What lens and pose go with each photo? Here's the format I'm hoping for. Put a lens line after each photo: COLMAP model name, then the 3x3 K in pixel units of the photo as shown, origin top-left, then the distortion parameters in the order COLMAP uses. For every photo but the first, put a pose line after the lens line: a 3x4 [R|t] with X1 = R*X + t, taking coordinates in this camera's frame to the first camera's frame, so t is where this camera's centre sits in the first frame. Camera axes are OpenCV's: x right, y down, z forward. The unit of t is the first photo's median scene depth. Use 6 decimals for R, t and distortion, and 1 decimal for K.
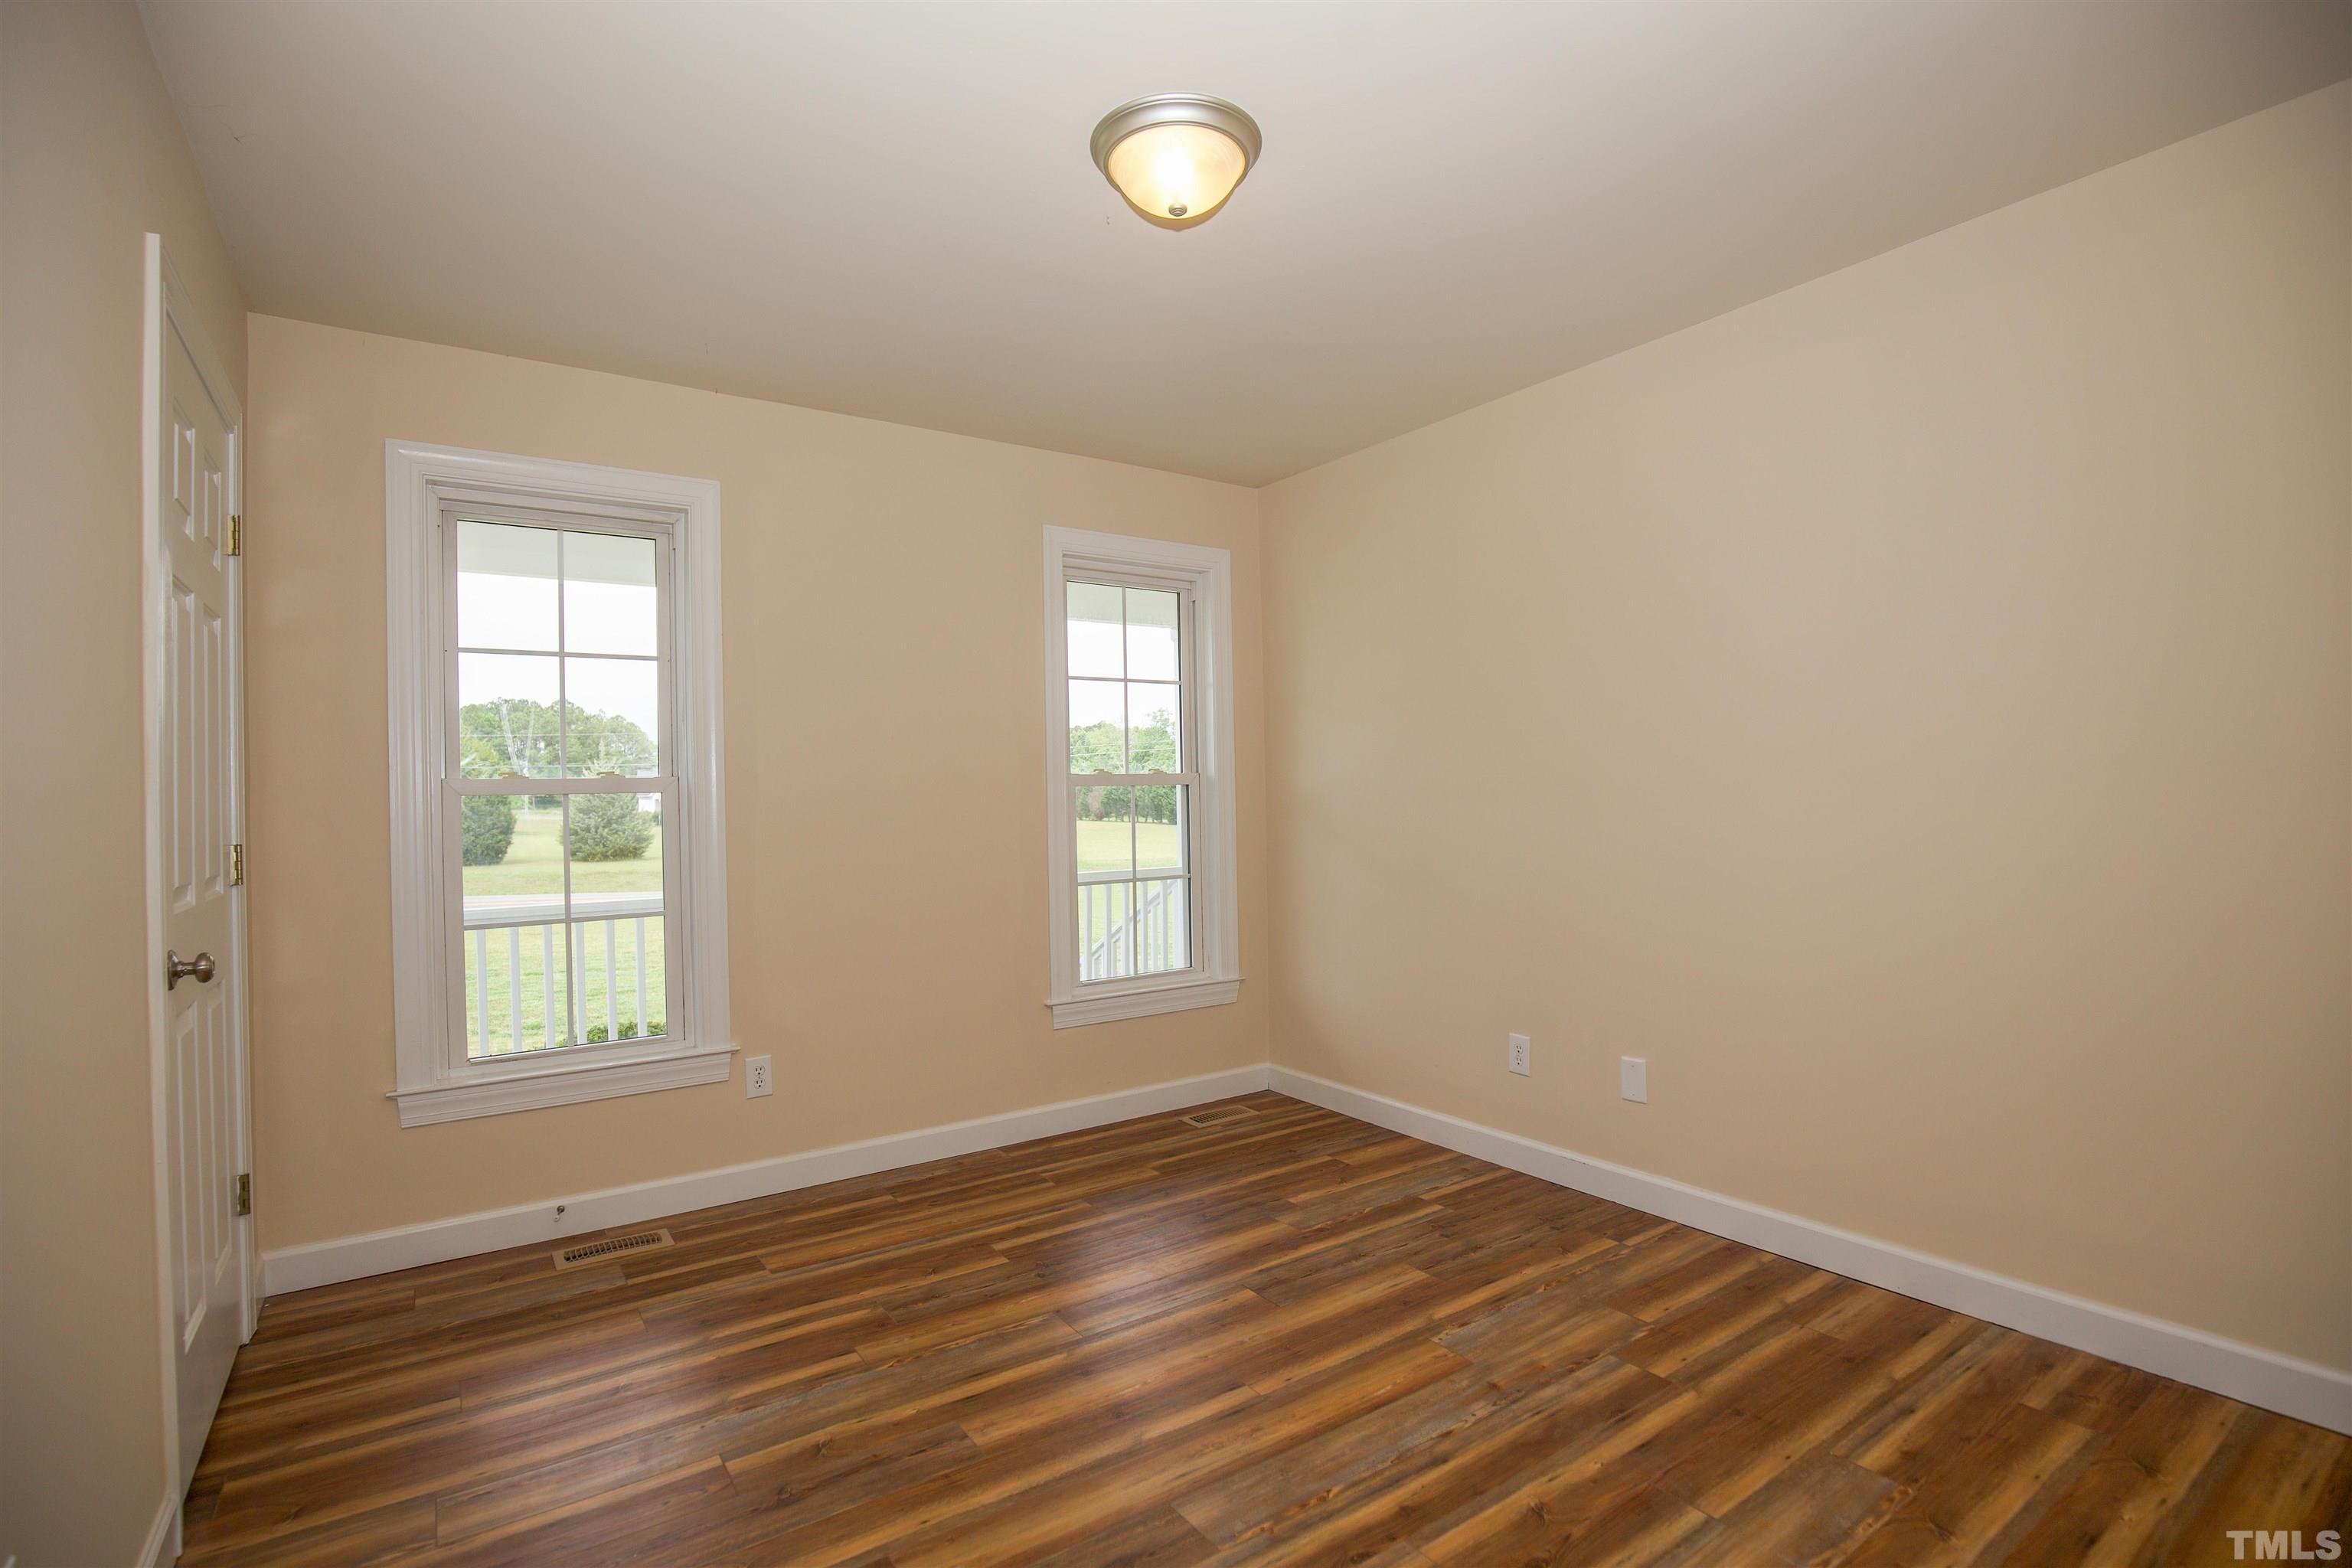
lens RADIAL K [[1079.0, 0, 1177.5], [0, 1079.0, 790.4], [0, 0, 1]] dist [-0.033388, 0.005446]
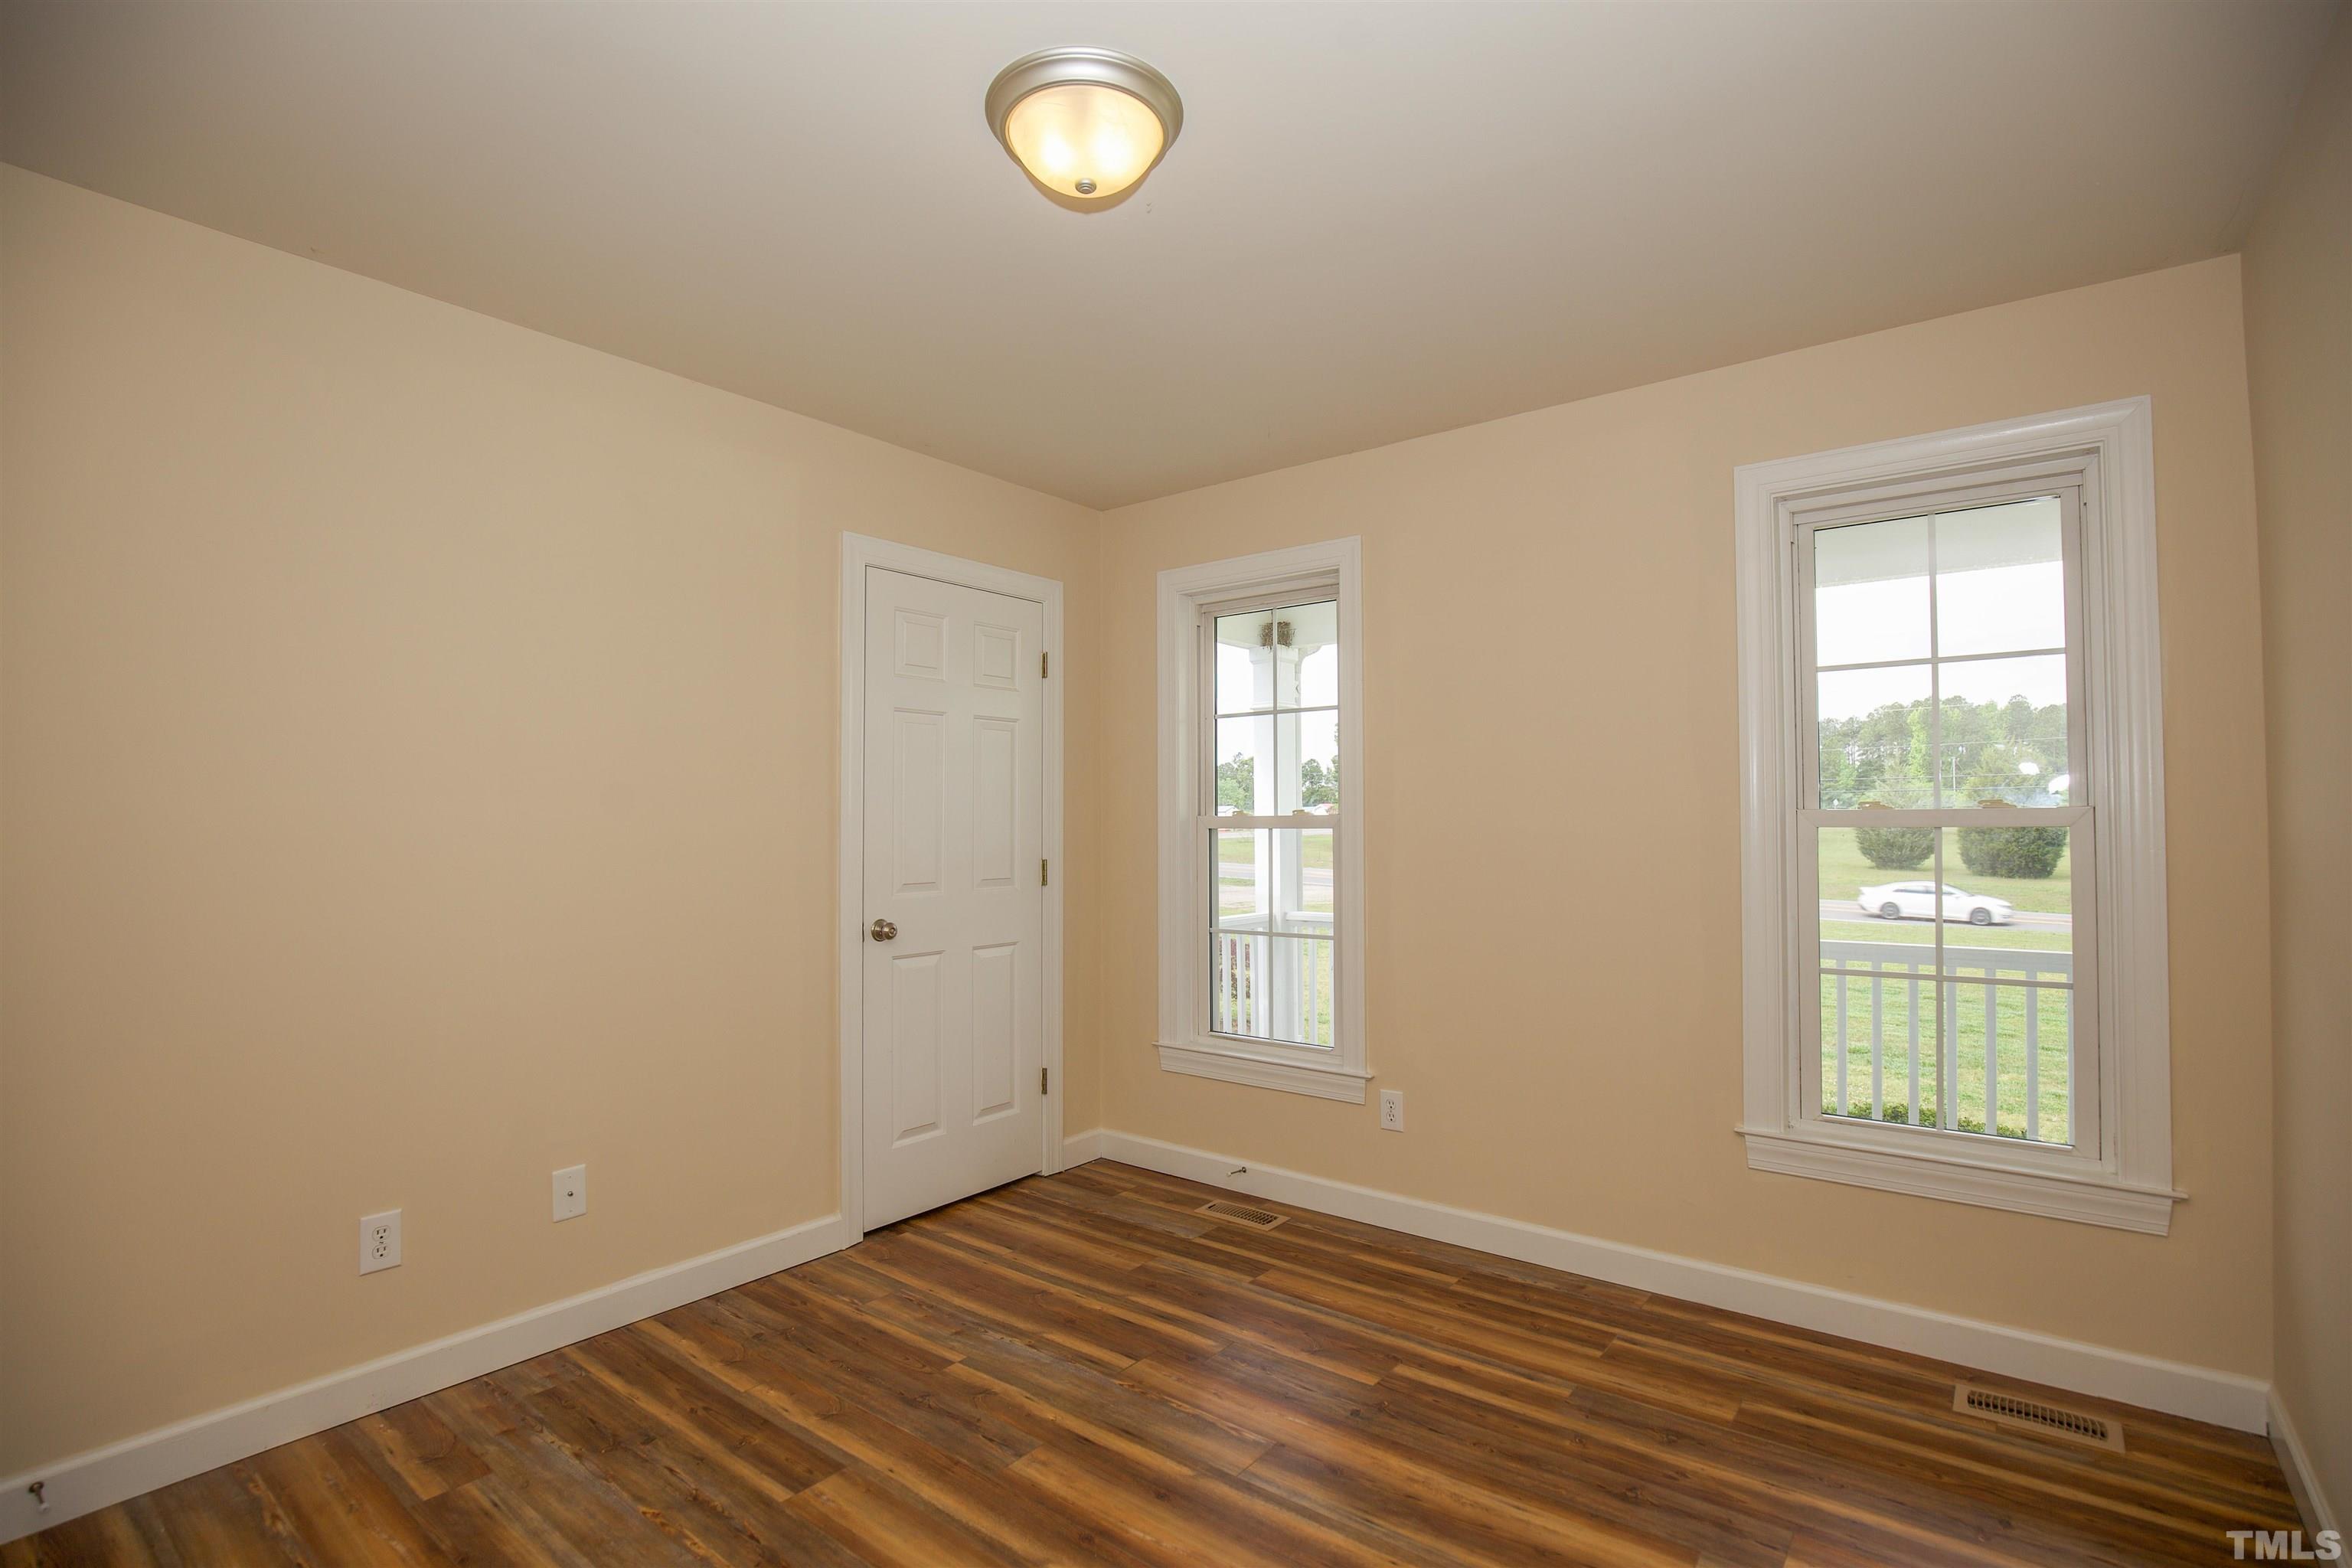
lens RADIAL K [[1079.0, 0, 1177.5], [0, 1079.0, 790.4], [0, 0, 1]] dist [-0.033388, 0.005446]
pose [[0.320054, -0.010501, -0.947341, 0.540728], [0.000022, 0.999939, -0.011077, -0.025700], [0.947399, 0.003525, 0.320035, 0.509399]]
